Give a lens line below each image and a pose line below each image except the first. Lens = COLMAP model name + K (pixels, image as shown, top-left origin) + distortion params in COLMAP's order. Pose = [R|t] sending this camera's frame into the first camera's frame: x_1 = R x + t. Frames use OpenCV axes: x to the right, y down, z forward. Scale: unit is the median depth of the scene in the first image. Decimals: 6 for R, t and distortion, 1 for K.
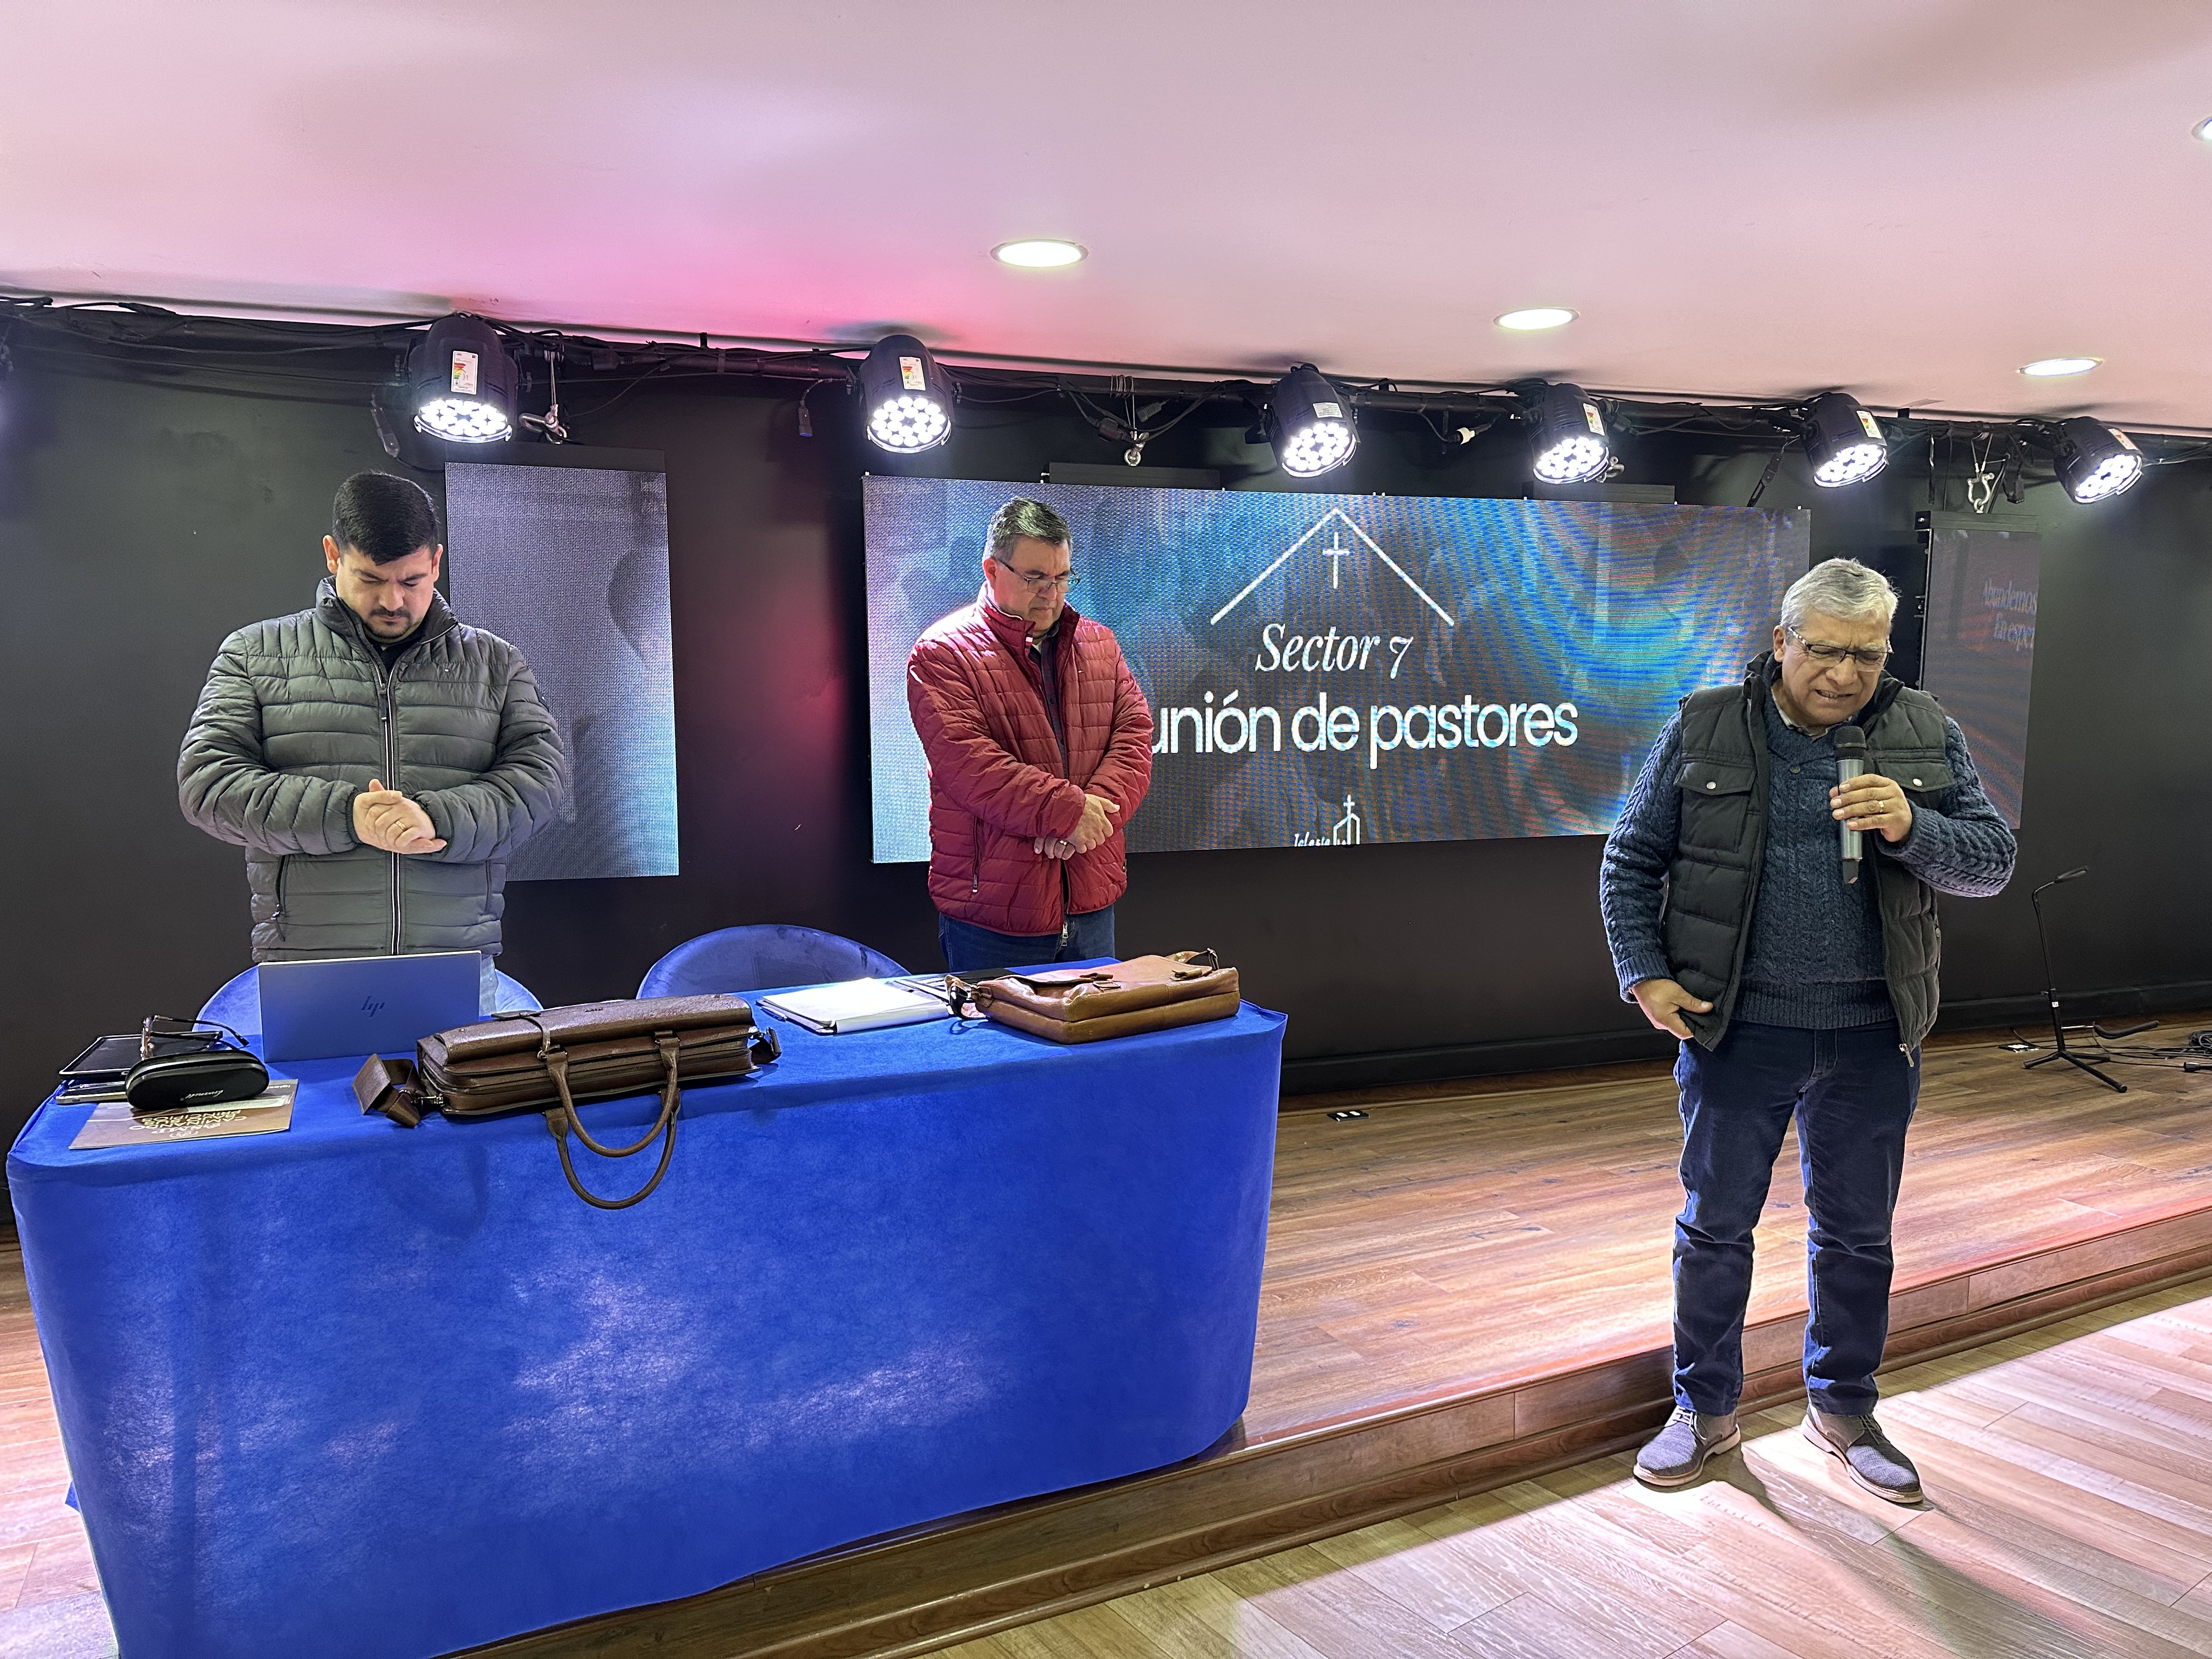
lens RADIAL K [[1543.1, 0, 1106.0], [0, 1543.1, 829.5], [0, 0, 1]] dist [0.153380, -0.274797]
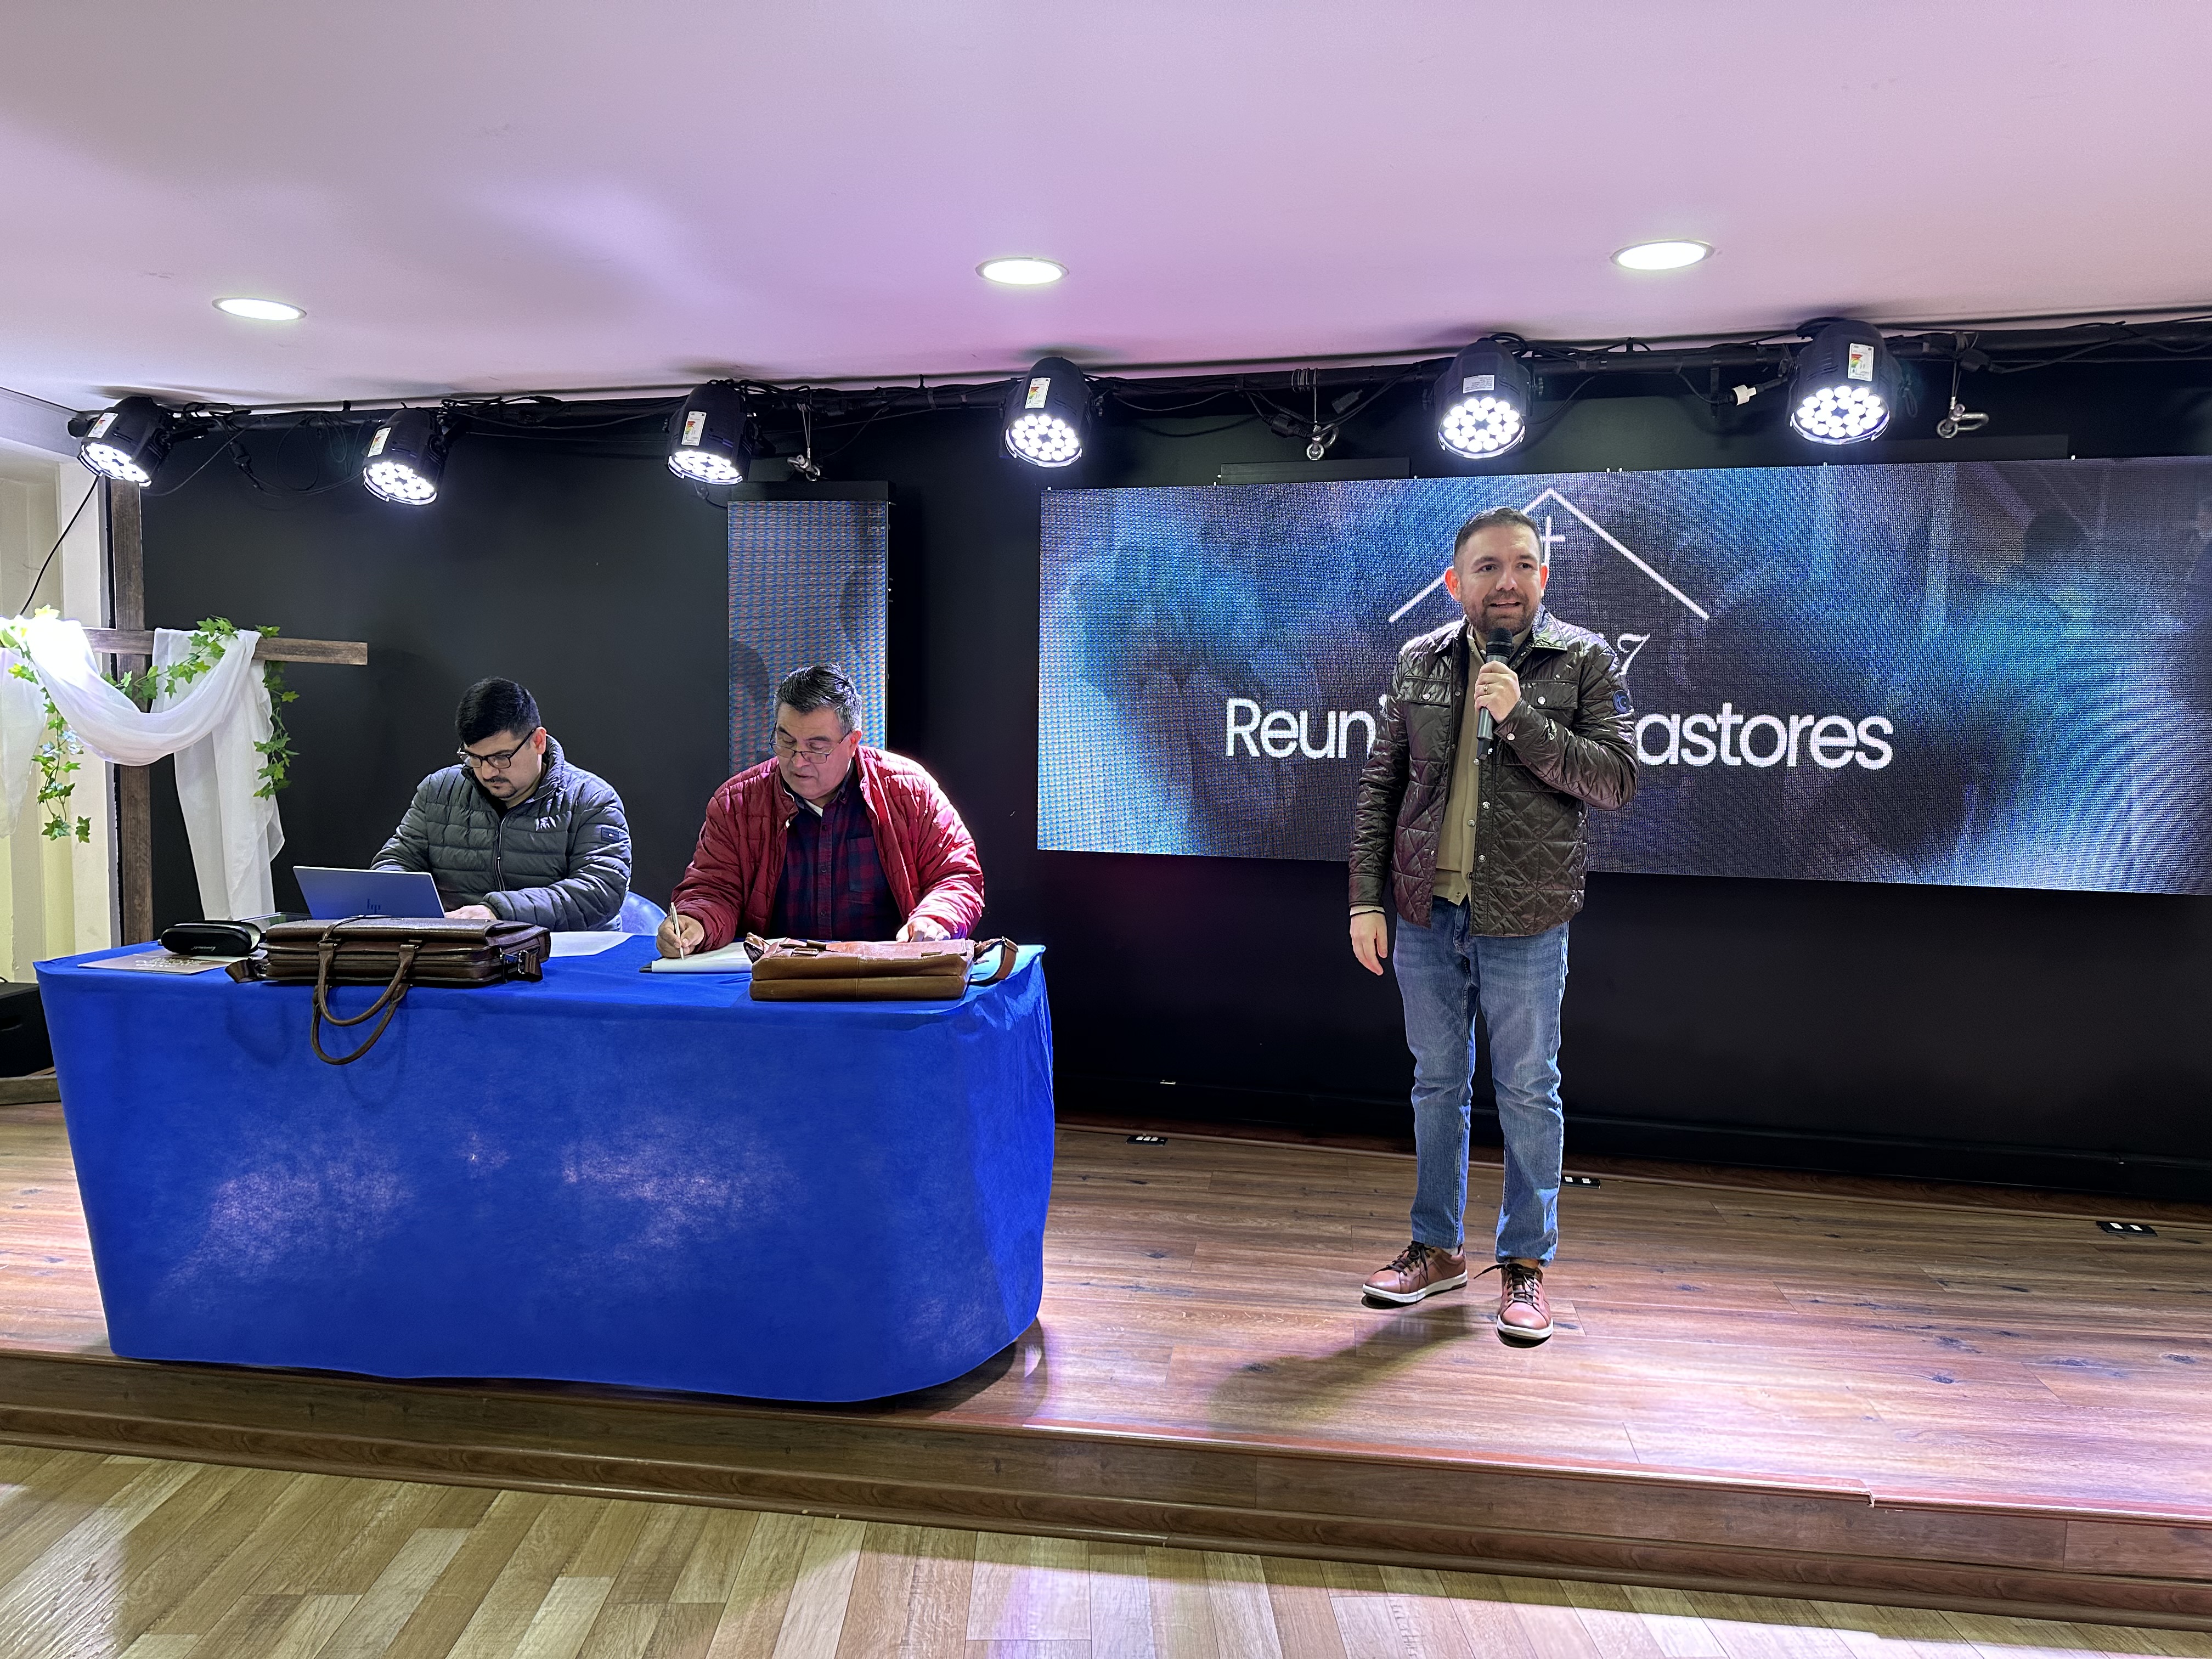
lens RADIAL K [[1543.1, 0, 1106.0], [0, 1543.1, 829.5], [0, 0, 1]] dist [0.153380, -0.274797]
pose [[0.826436, 0.061790, -0.559630, 0.448127], [-0.066553, 0.997712, 0.011876, -0.006850], [0.559083, 0.027431, 0.828658, 0.121870]]
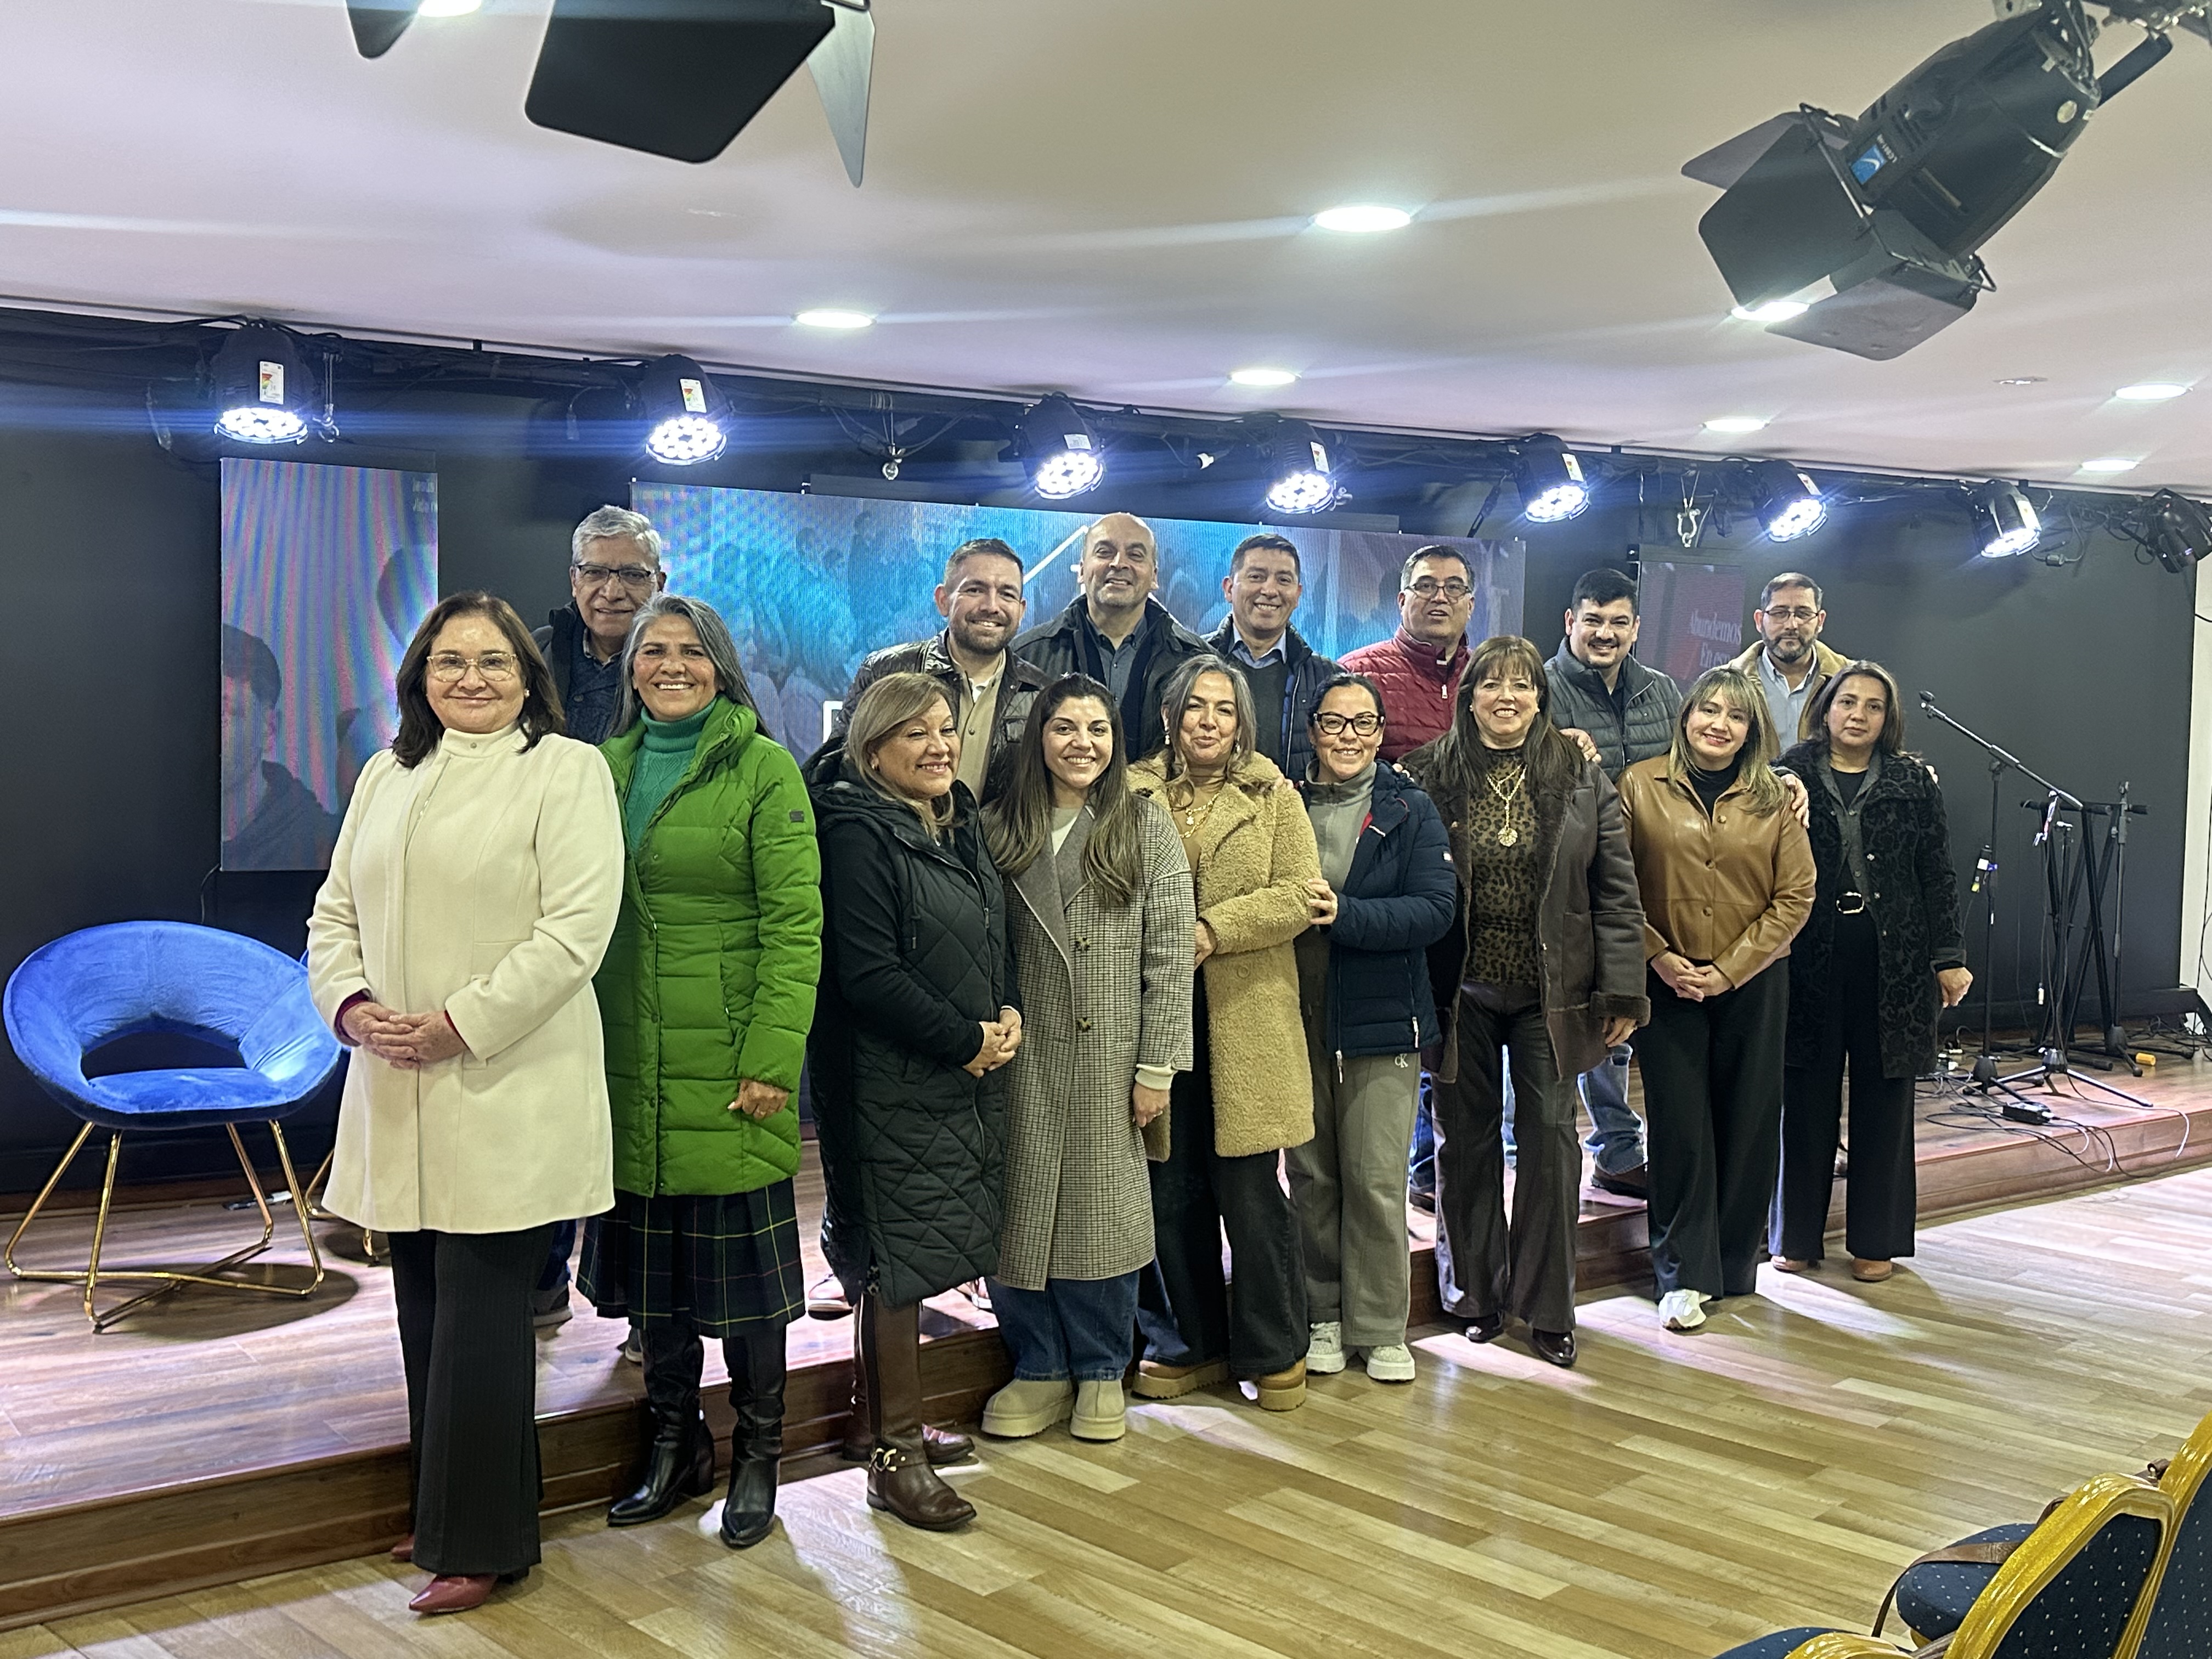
lens RADIAL K [[2327.1, 0, 1167.8], [0, 2327.1, 837.5], [0, 0, 1]] dist [0.134059, -0.002520]
pose [[0.979245, 0.016603, 0.201997, -0.106124], [-0.013706, 0.999782, -0.015733, 0.023657], [-0.202214, 0.012638, 0.979260, -0.522728]]
